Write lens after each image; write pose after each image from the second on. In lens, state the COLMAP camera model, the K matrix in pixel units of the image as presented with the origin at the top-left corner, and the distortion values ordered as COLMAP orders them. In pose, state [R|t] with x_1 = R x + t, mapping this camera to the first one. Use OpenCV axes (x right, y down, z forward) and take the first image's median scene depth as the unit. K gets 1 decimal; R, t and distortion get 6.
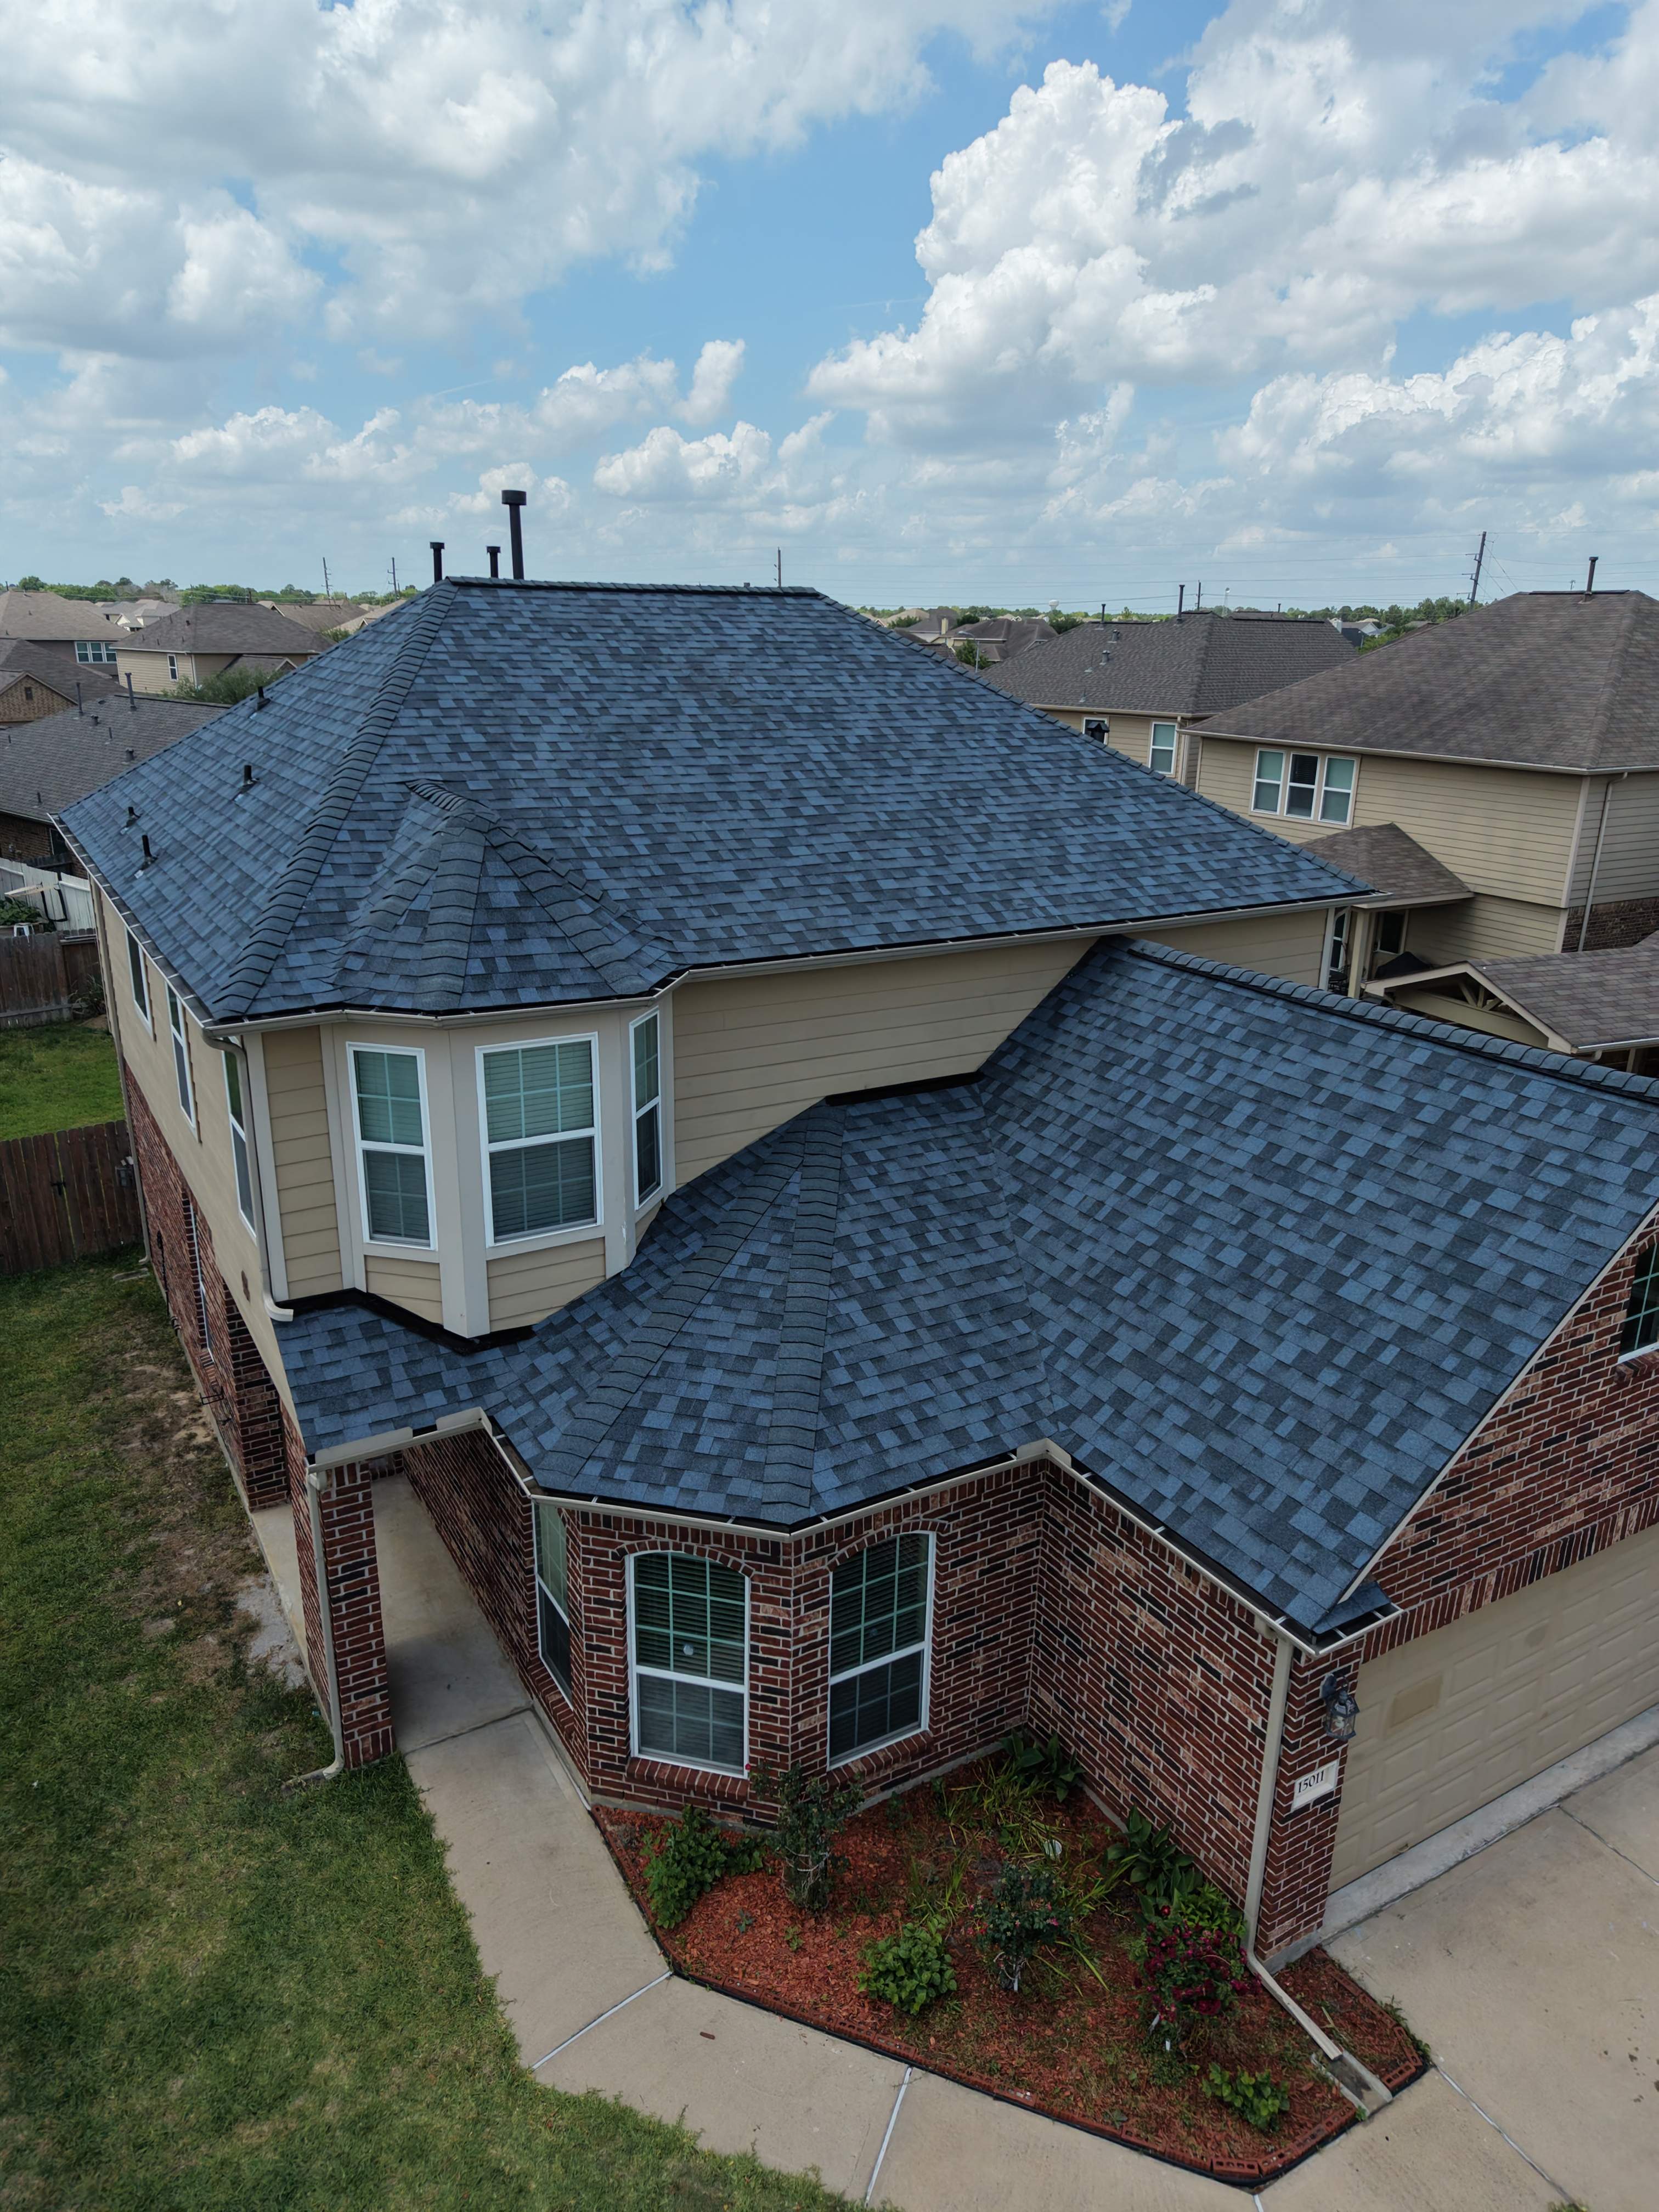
lens RADIAL K [[1471.2, 0, 832.3], [0, 1471.2, 1116.9], [0, 0, 1]] dist [0.029701, -0.020811]
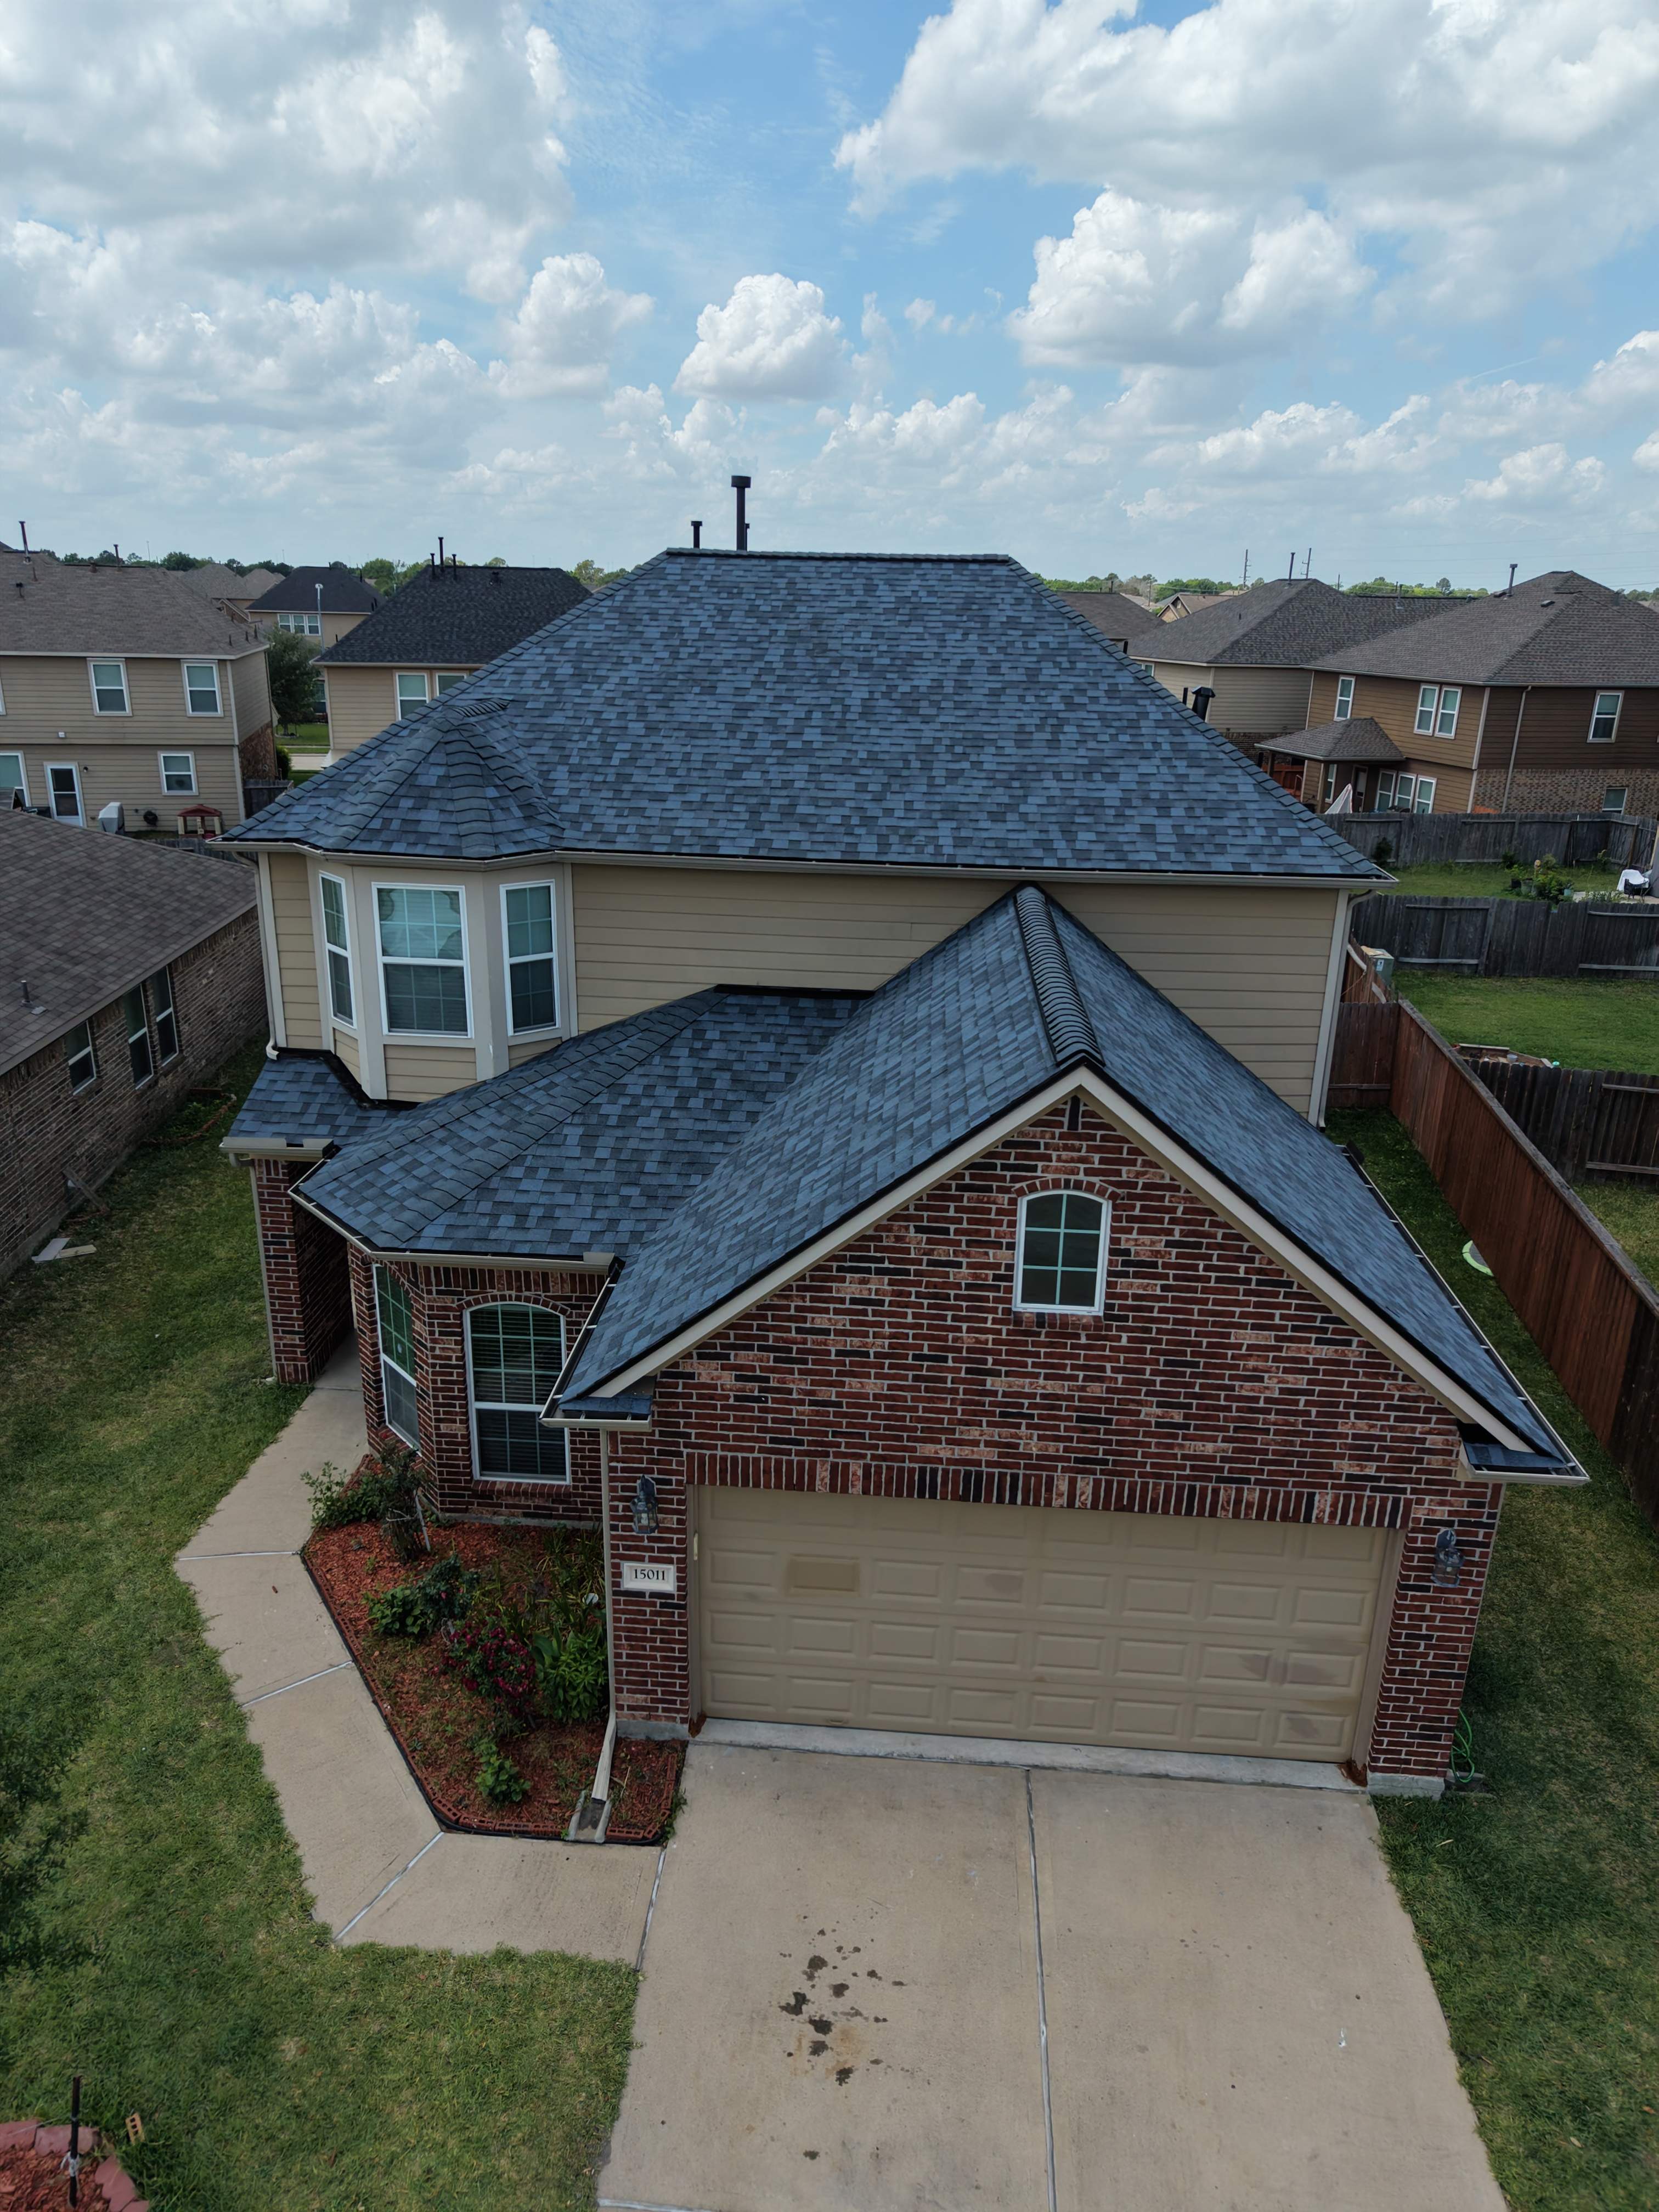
lens RADIAL K [[1471.2, 0, 837.1], [0, 1471.2, 1112.2], [0, 0, 1]] dist [0.029701, -0.020811]
pose [[0.821987, 0.189863, -0.536925, 0.849645], [-0.189340, 0.980269, 0.056772, 0.002645], [0.537110, 0.054995, 0.841718, 0.078644]]
